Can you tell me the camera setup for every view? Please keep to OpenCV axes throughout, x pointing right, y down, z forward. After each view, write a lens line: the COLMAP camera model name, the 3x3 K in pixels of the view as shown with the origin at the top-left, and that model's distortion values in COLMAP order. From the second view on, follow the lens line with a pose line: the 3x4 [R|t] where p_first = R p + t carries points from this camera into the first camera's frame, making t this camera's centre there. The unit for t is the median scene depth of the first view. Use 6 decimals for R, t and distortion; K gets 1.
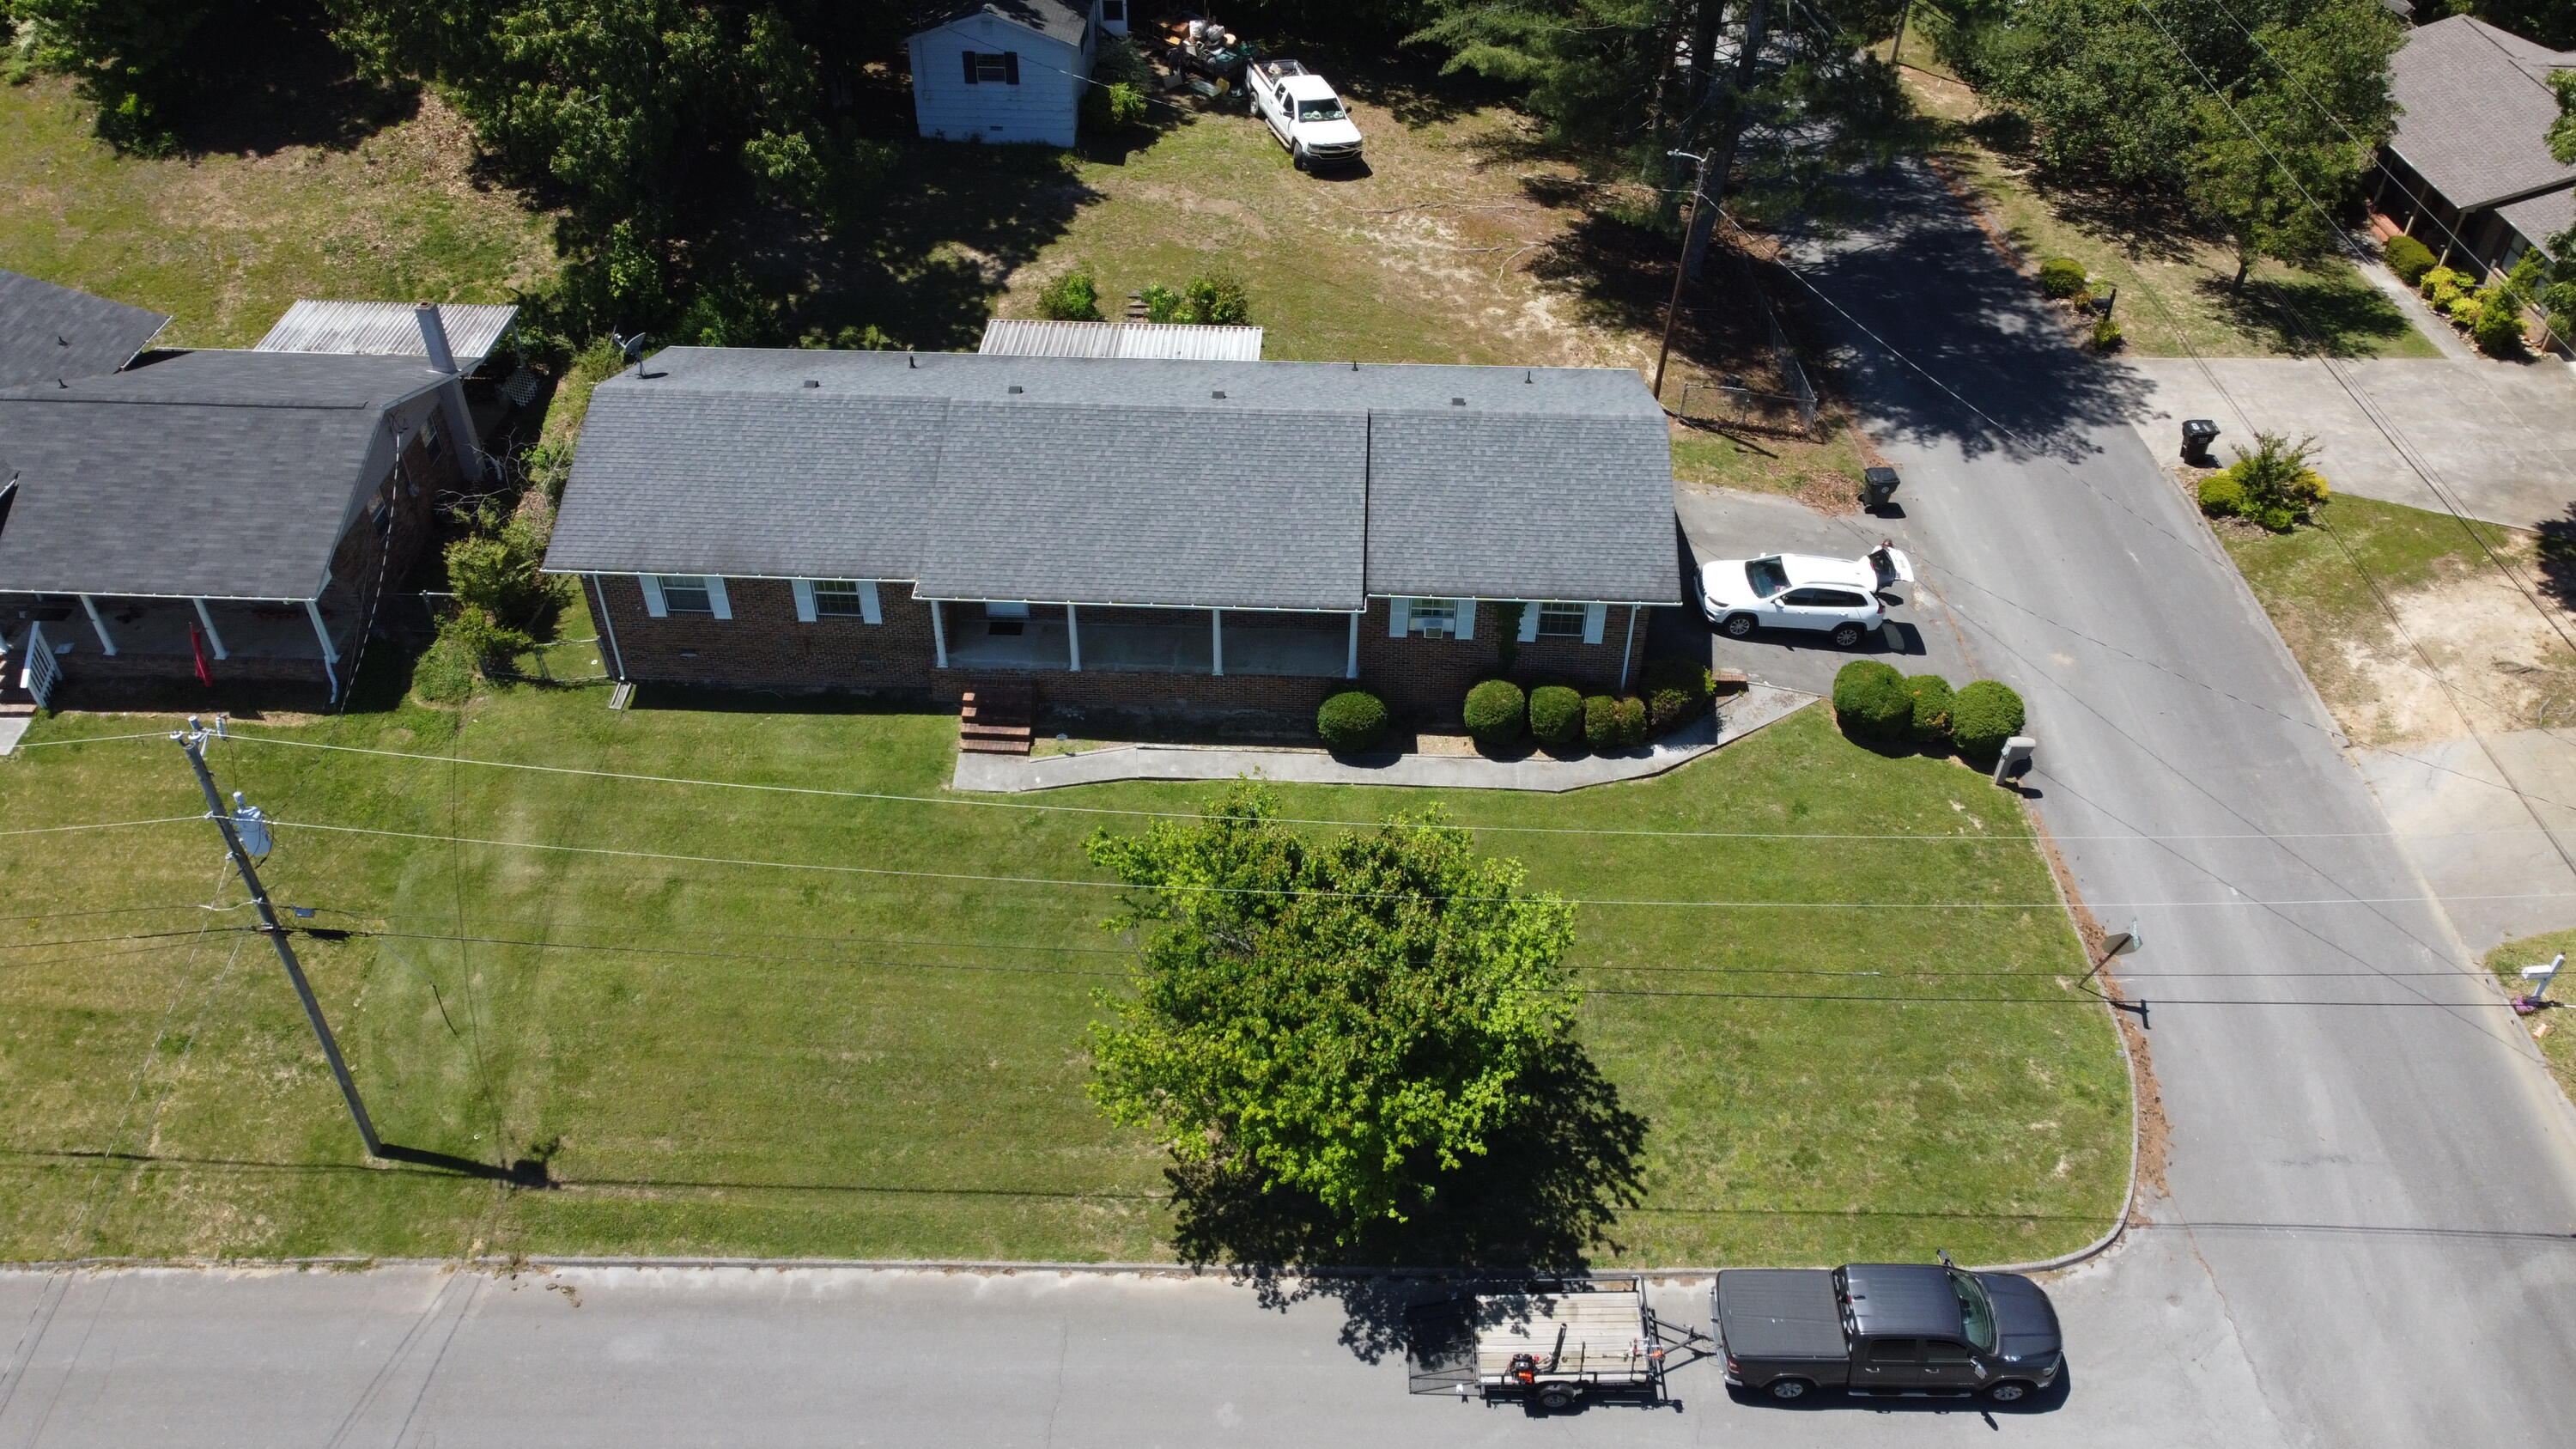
lens RADIAL K [[1942.6, 0, 1286.1], [0, 1942.6, 732.8], [0, 0, 1]] dist [-0.001283, -0.004001]
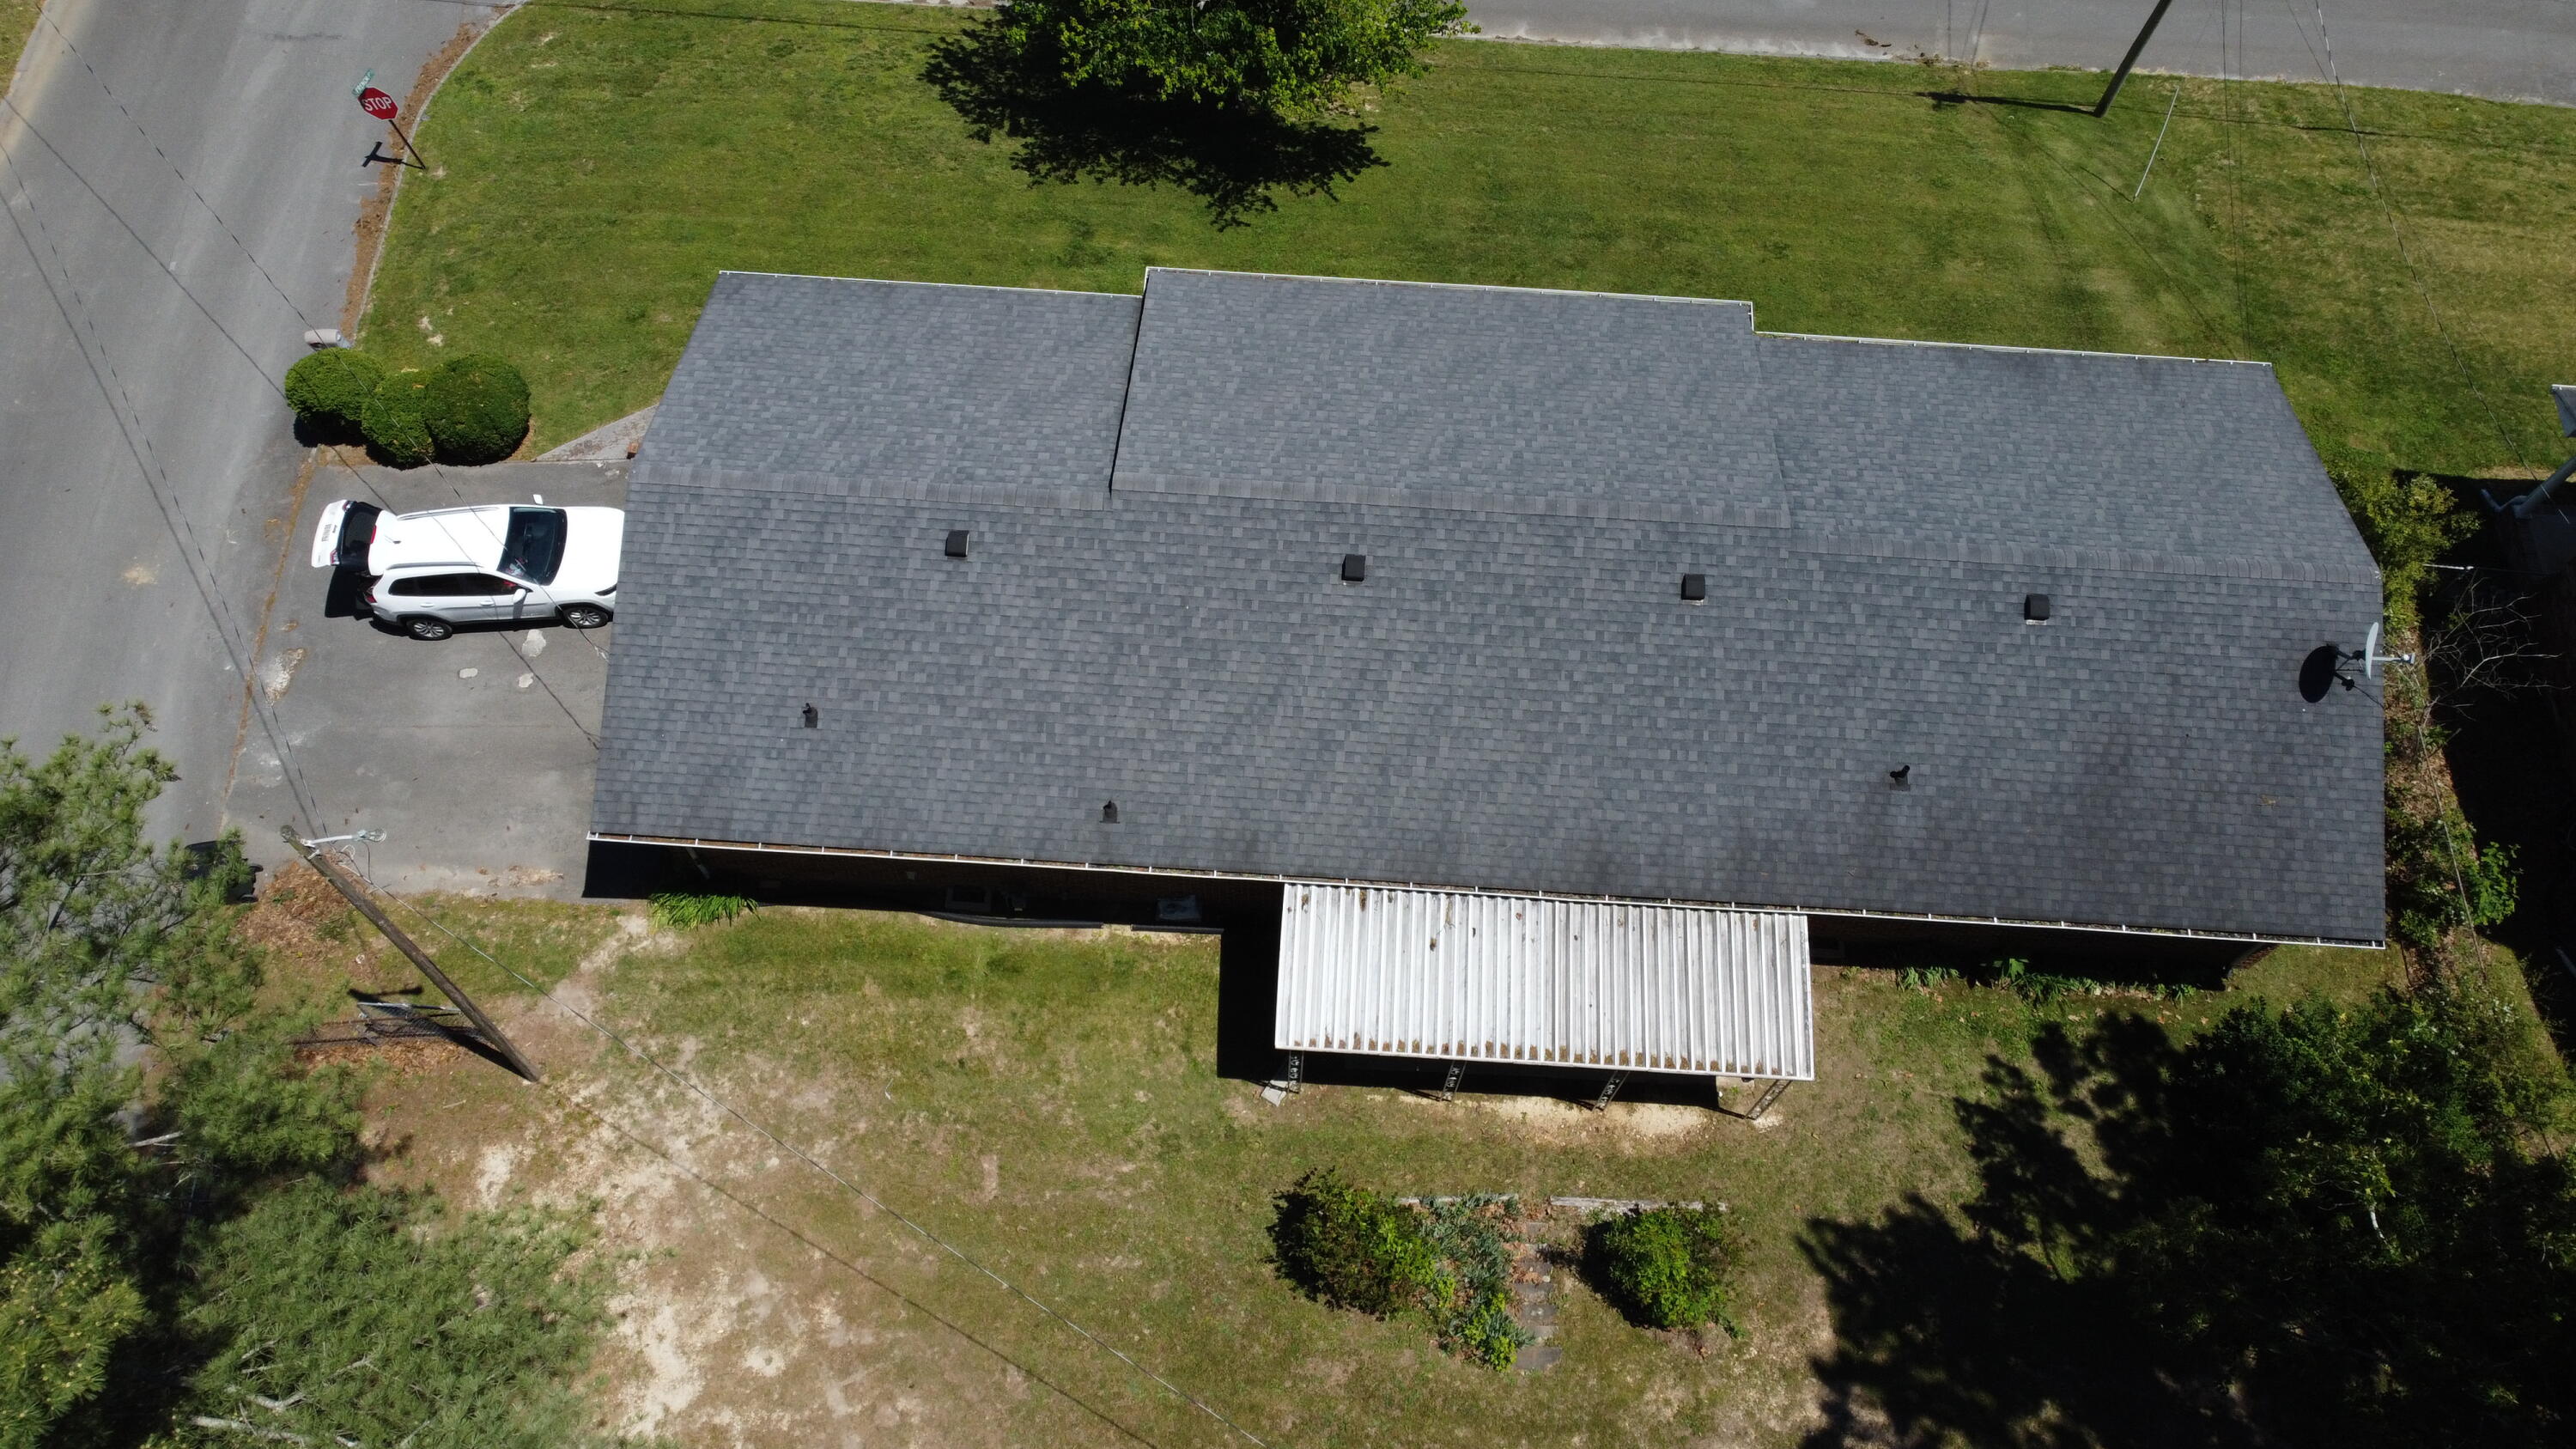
lens RADIAL K [[1941.8, 0, 1289.0], [0, 1941.8, 729.9], [0, 0, 1]] dist [0.003268, -0.009452]
pose [[-0.999440, -0.027412, -0.019213, -0.004403], [-0.011720, -0.251085, 0.967894, -0.792932], [-0.031356, 0.967577, 0.250623, 0.928489]]
